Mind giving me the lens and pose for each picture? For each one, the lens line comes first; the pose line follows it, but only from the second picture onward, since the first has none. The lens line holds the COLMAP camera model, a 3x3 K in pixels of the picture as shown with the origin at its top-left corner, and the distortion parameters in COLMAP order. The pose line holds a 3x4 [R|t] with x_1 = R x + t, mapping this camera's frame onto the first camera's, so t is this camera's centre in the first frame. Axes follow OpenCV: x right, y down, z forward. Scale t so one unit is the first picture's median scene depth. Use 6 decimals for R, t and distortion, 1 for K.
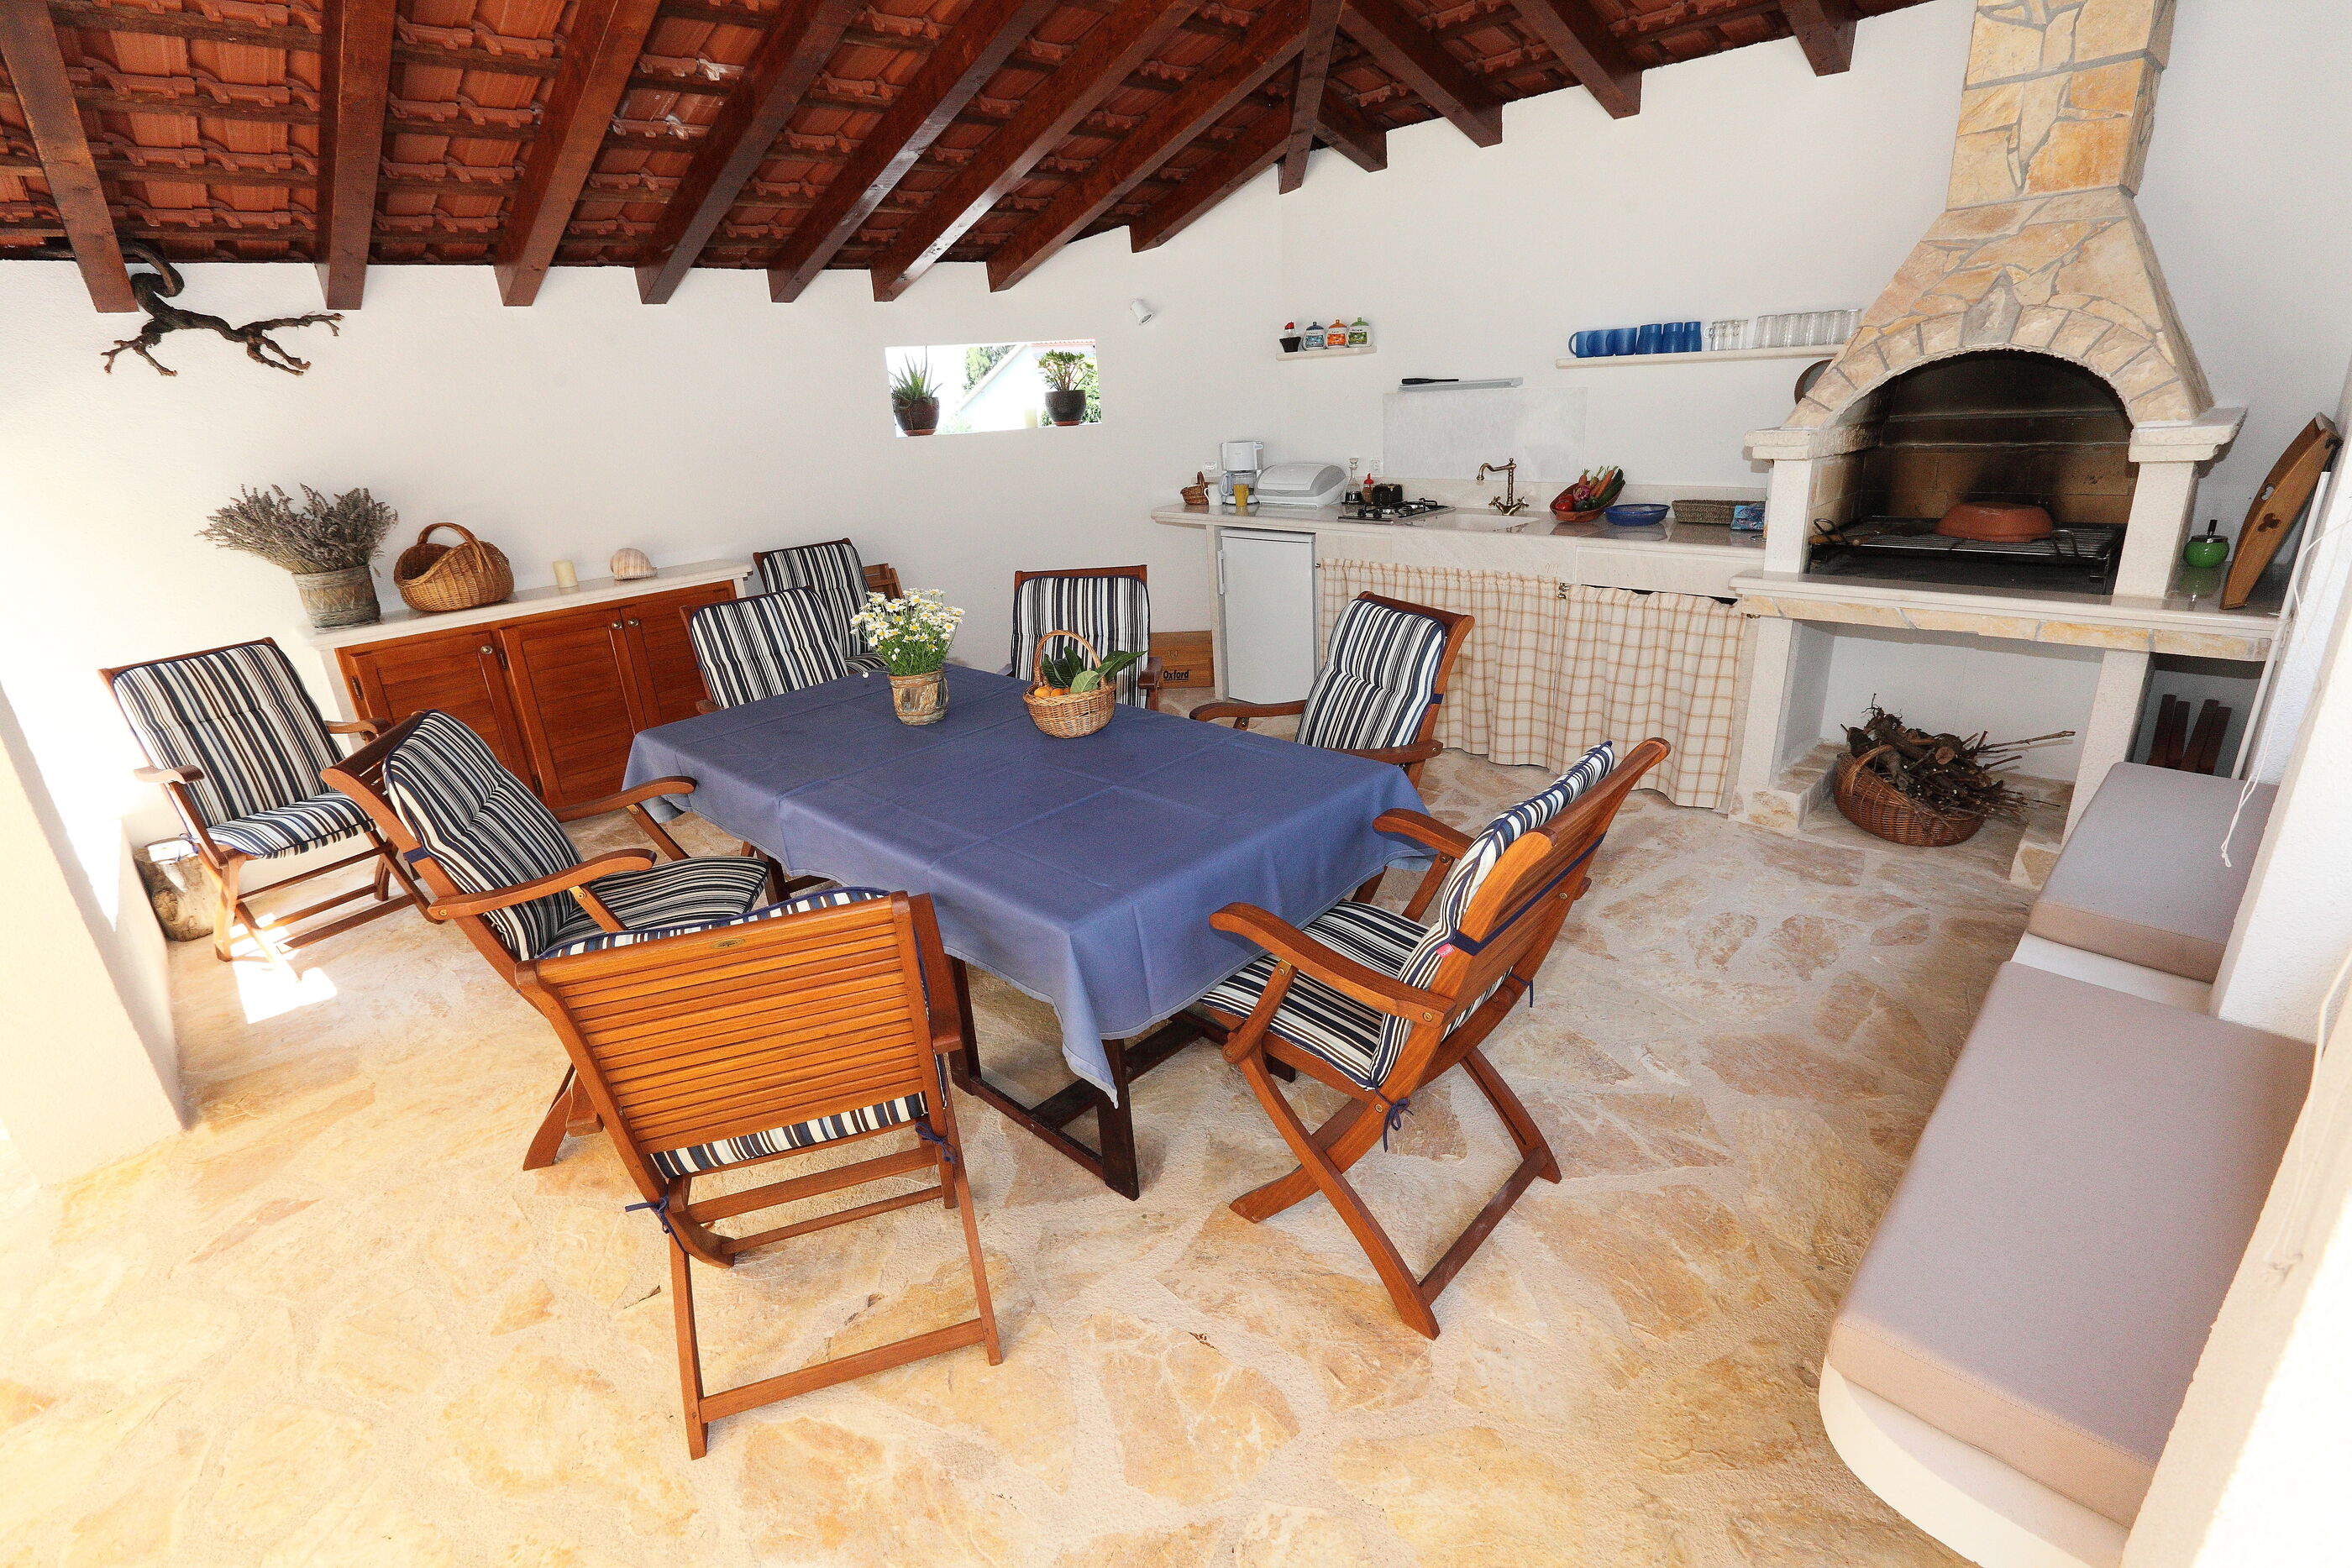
lens RADIAL K [[1068.8, 0, 1193.3], [0, 1068.8, 772.3], [0, 0, 1]] dist [-0.039739, 0.013308]
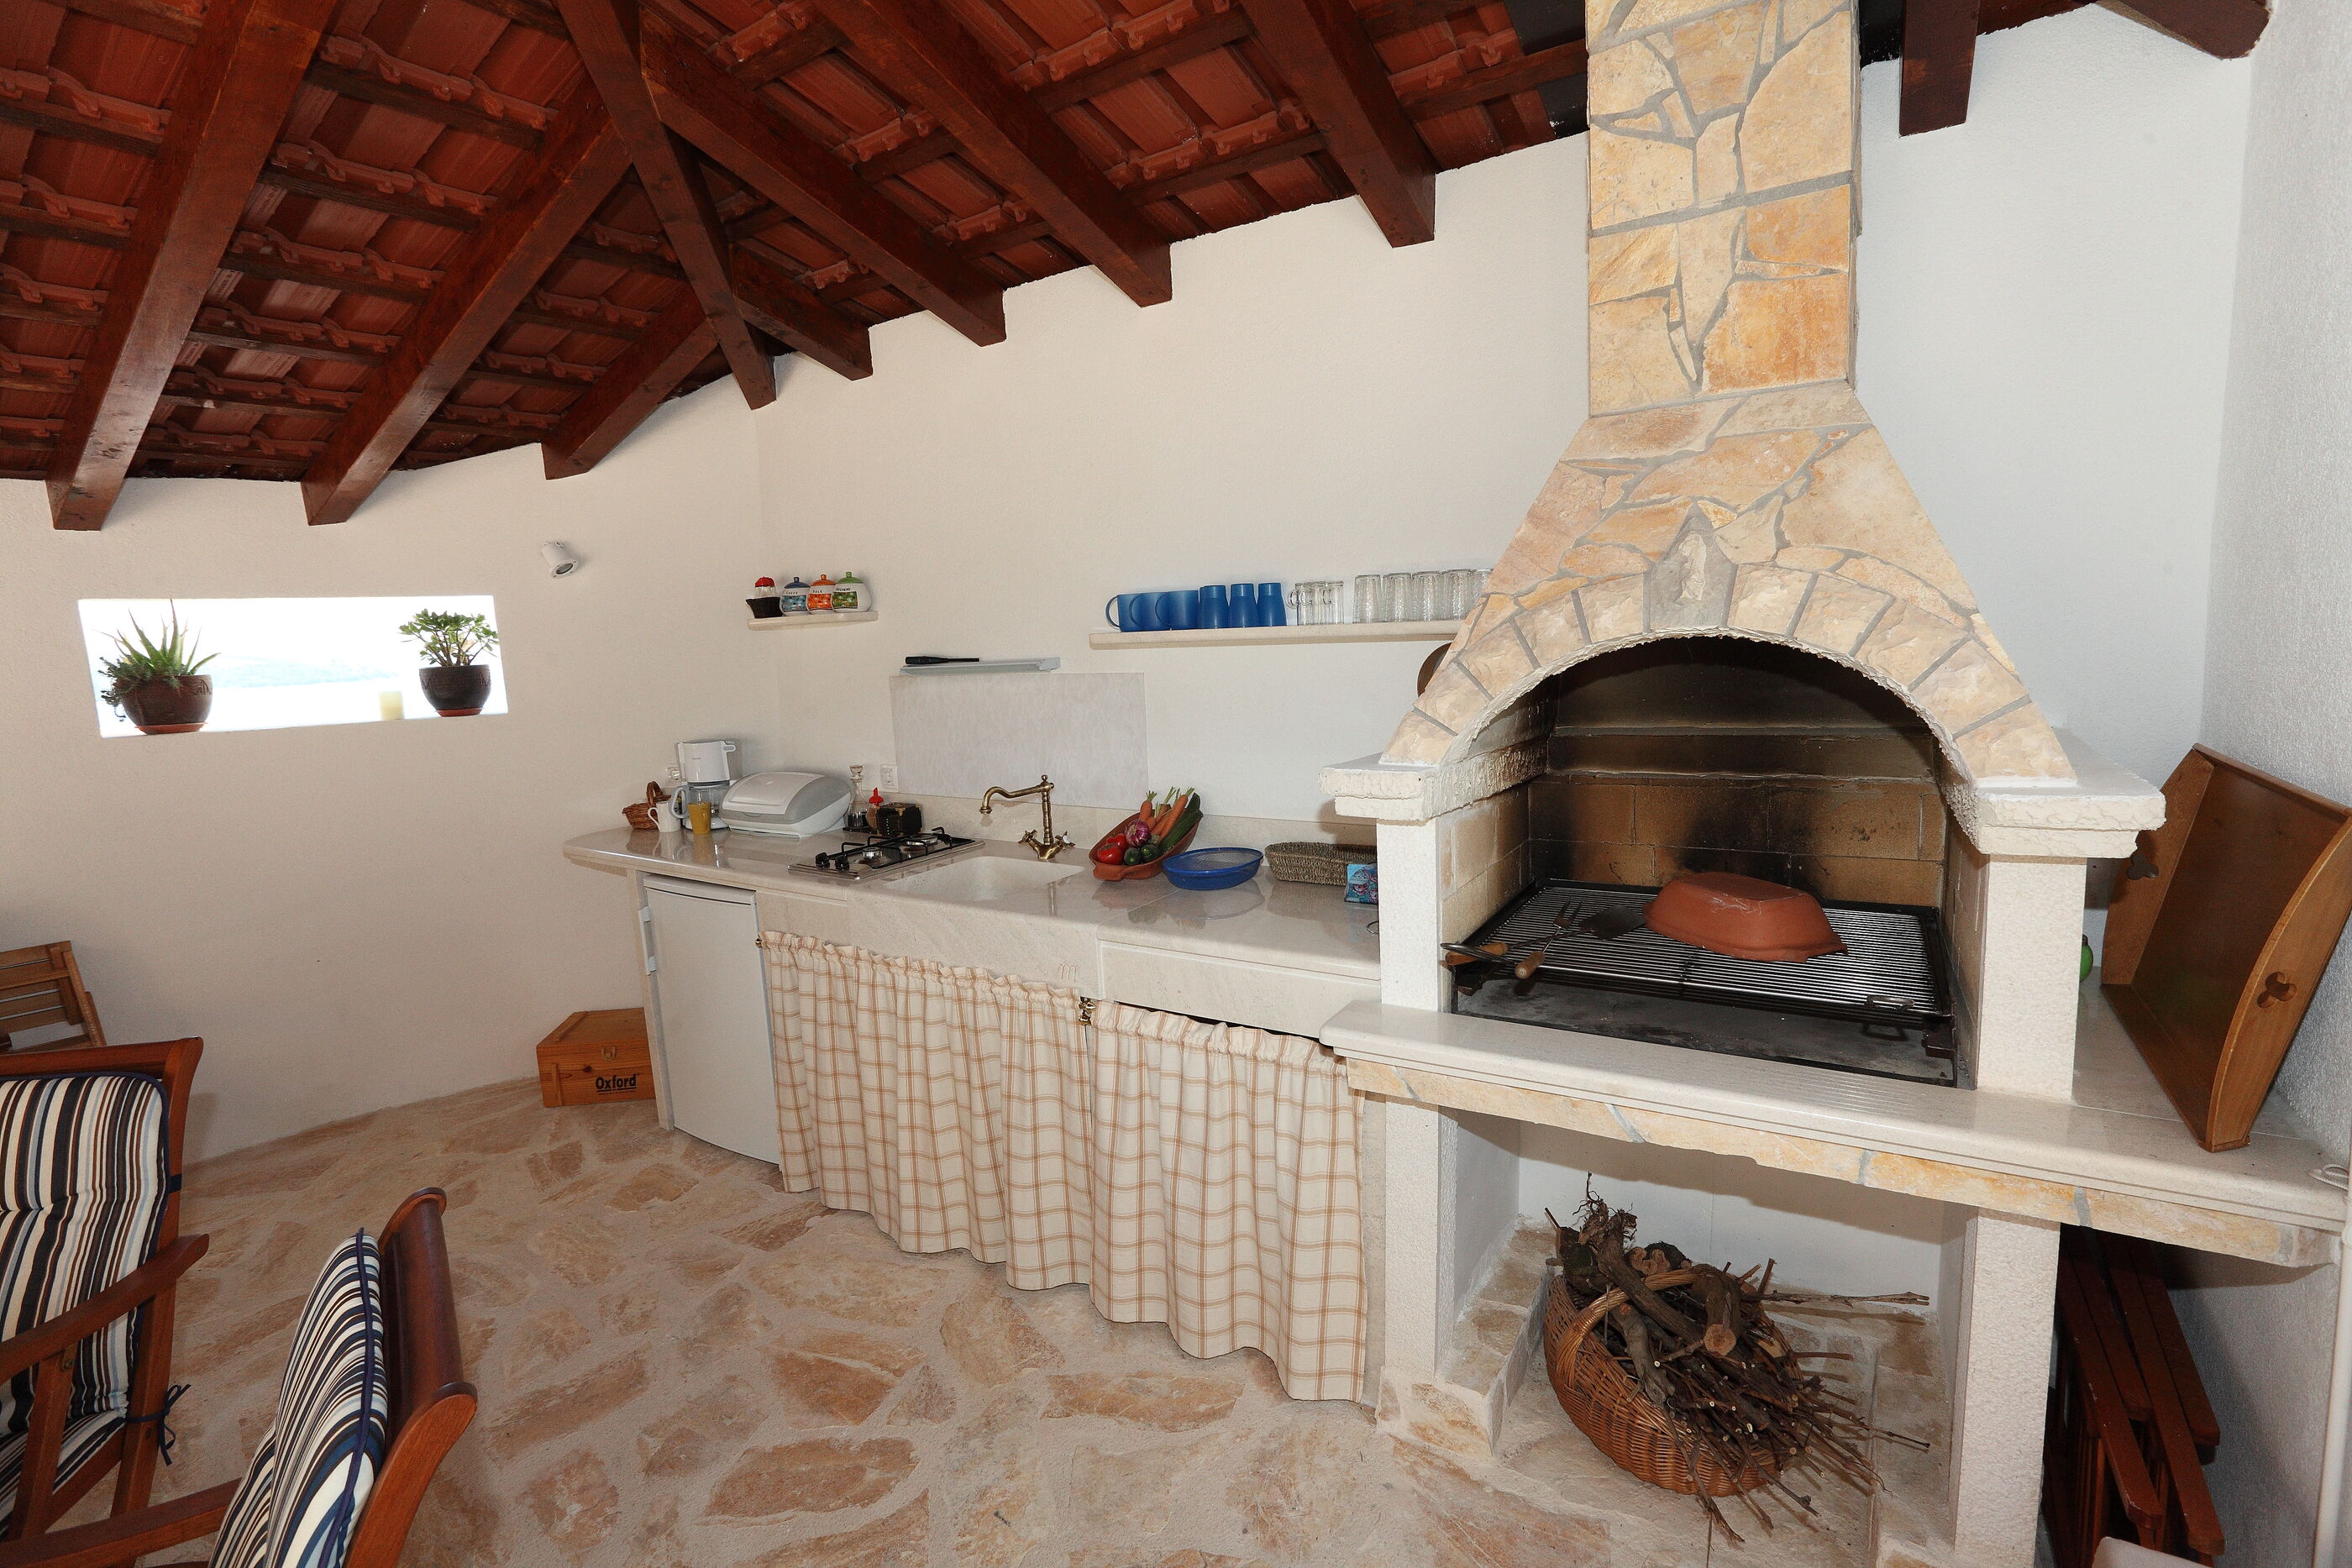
lens RADIAL K [[1068.8, 0, 1183.3], [0, 1068.8, 777.3], [0, 0, 1]] dist [-0.039739, 0.013308]
pose [[0.977331, -0.013241, 0.211304, 0.295467], [0.059204, 0.975318, -0.212718, -0.179422], [-0.203272, 0.220406, 0.953992, 0.420295]]
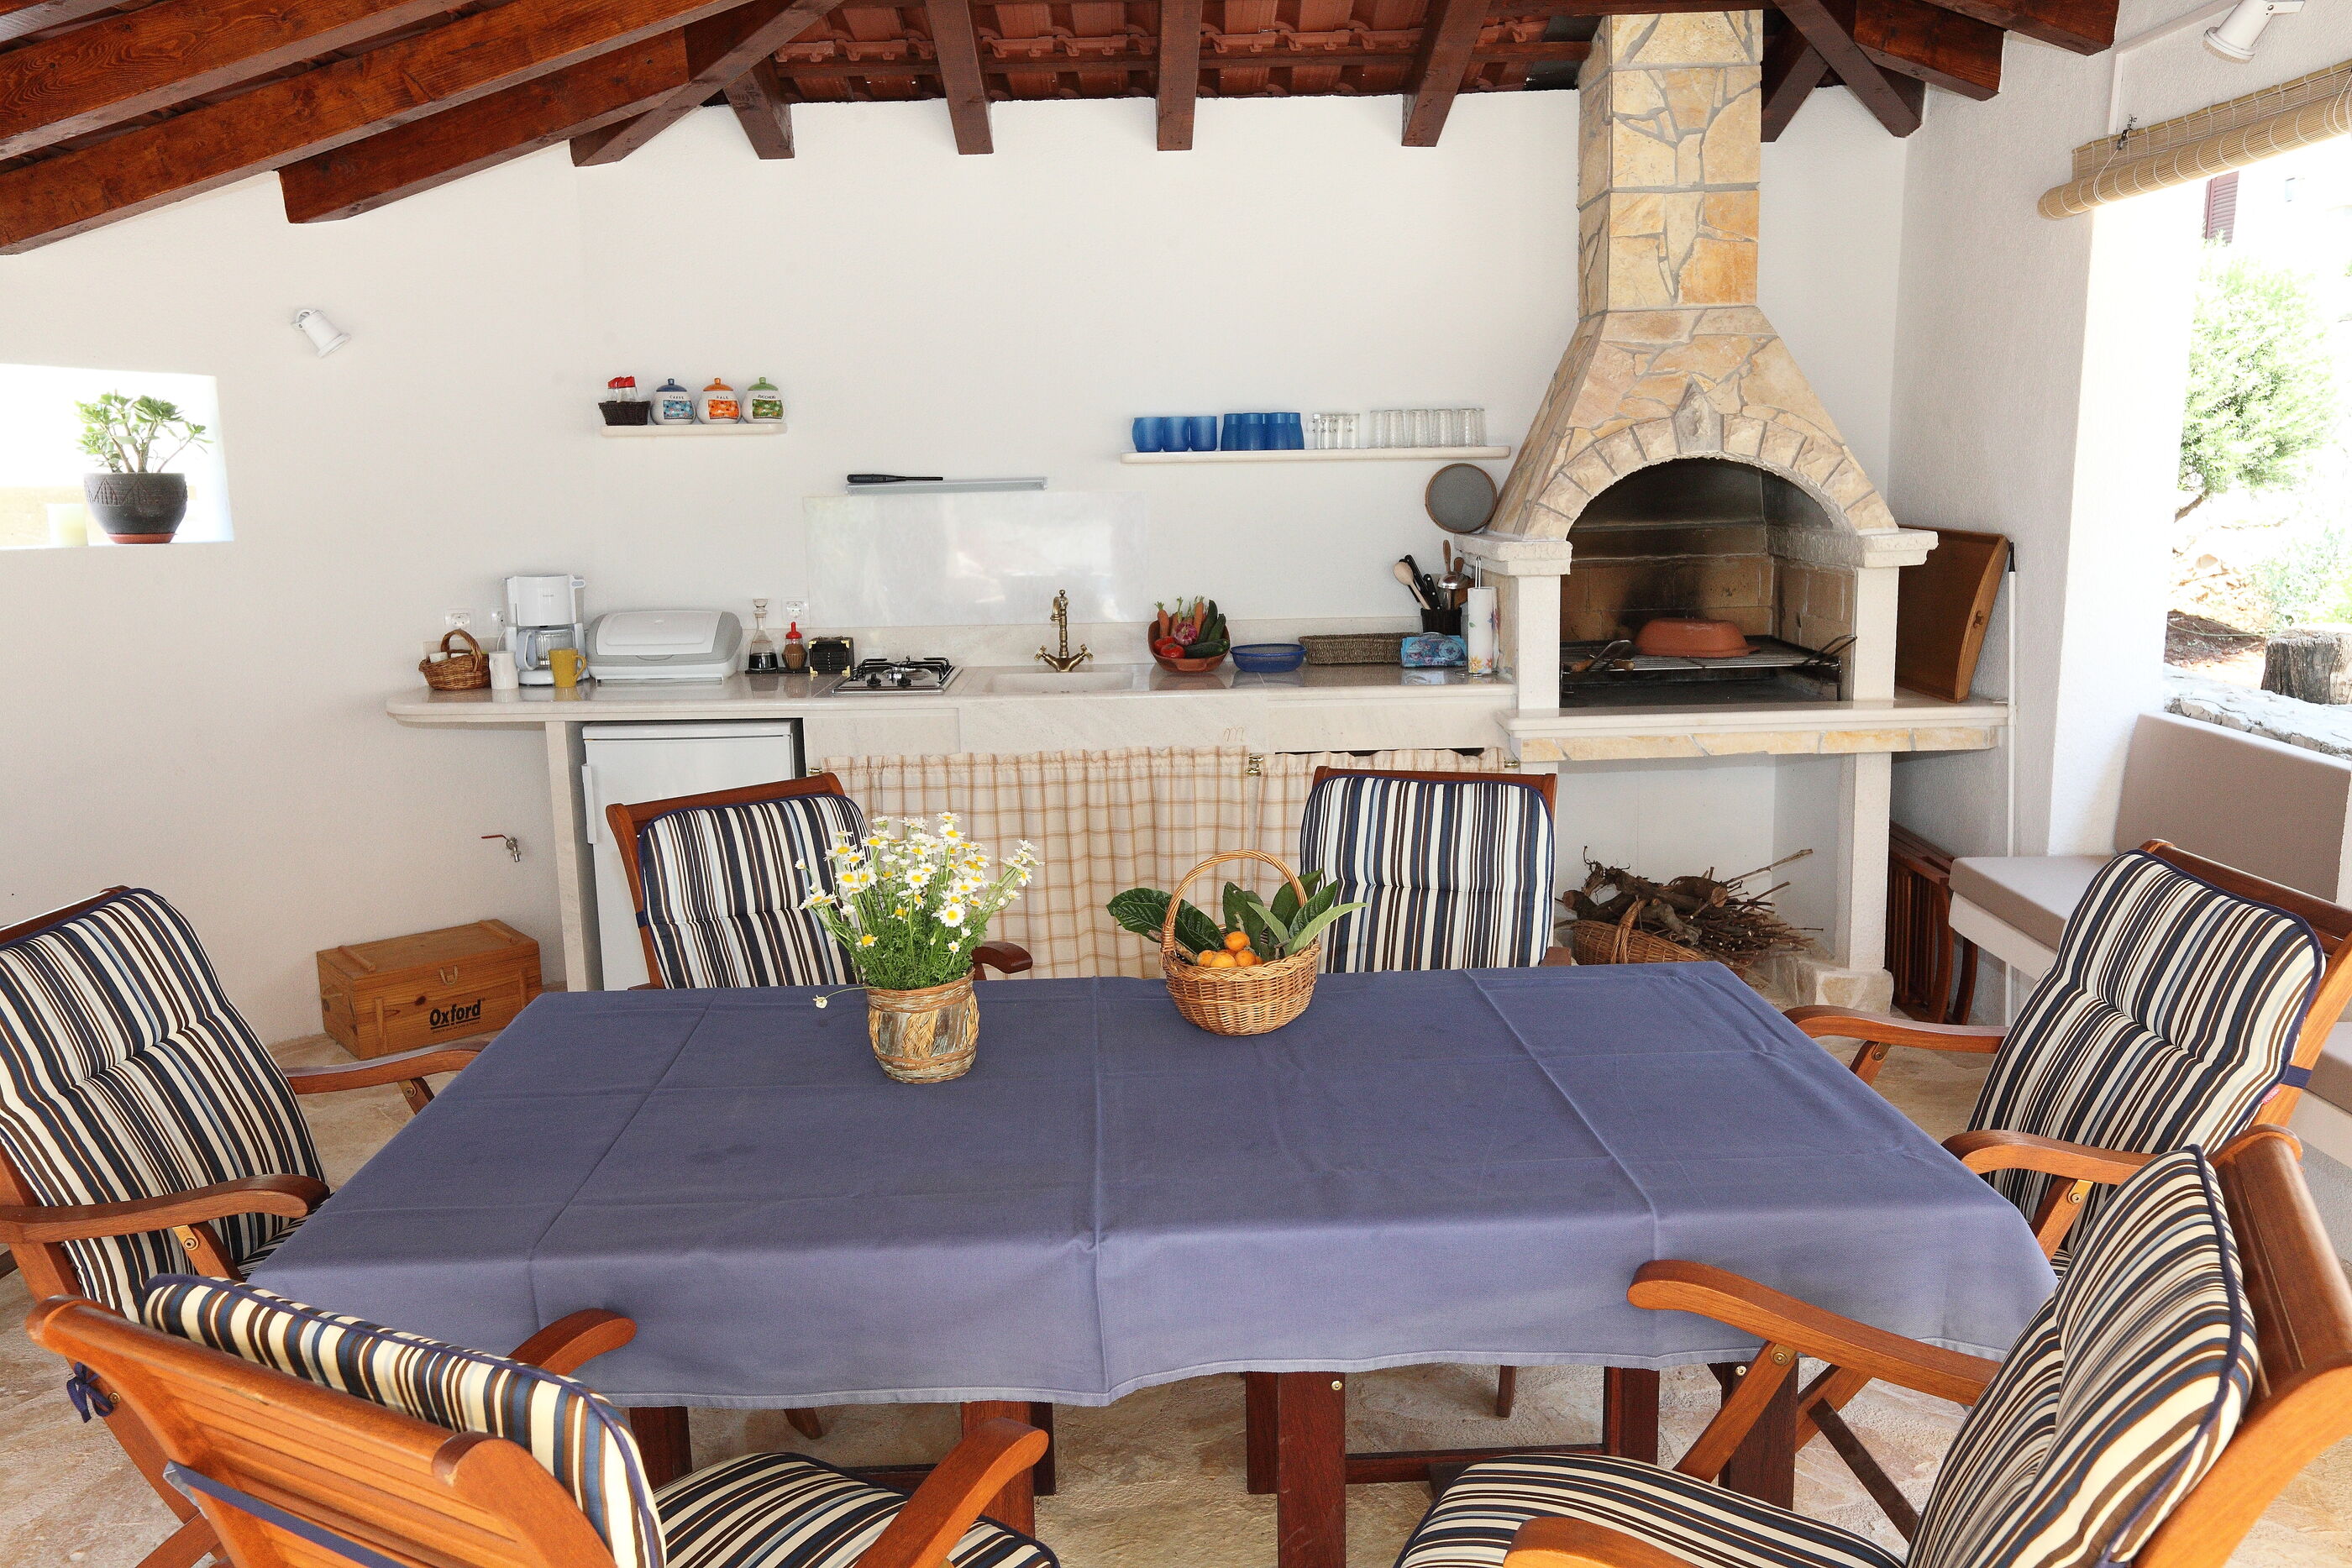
lens RADIAL K [[1765.2, 0, 1177.9], [0, 1765.2, 766.7], [0, 0, 1]] dist [0.009387, 0.017306]
pose [[0.694092, -0.080789, 0.715339, -0.574159], [0.225537, 0.968061, -0.109507, -0.054540], [-0.683645, 0.237343, 0.690144, 0.233824]]
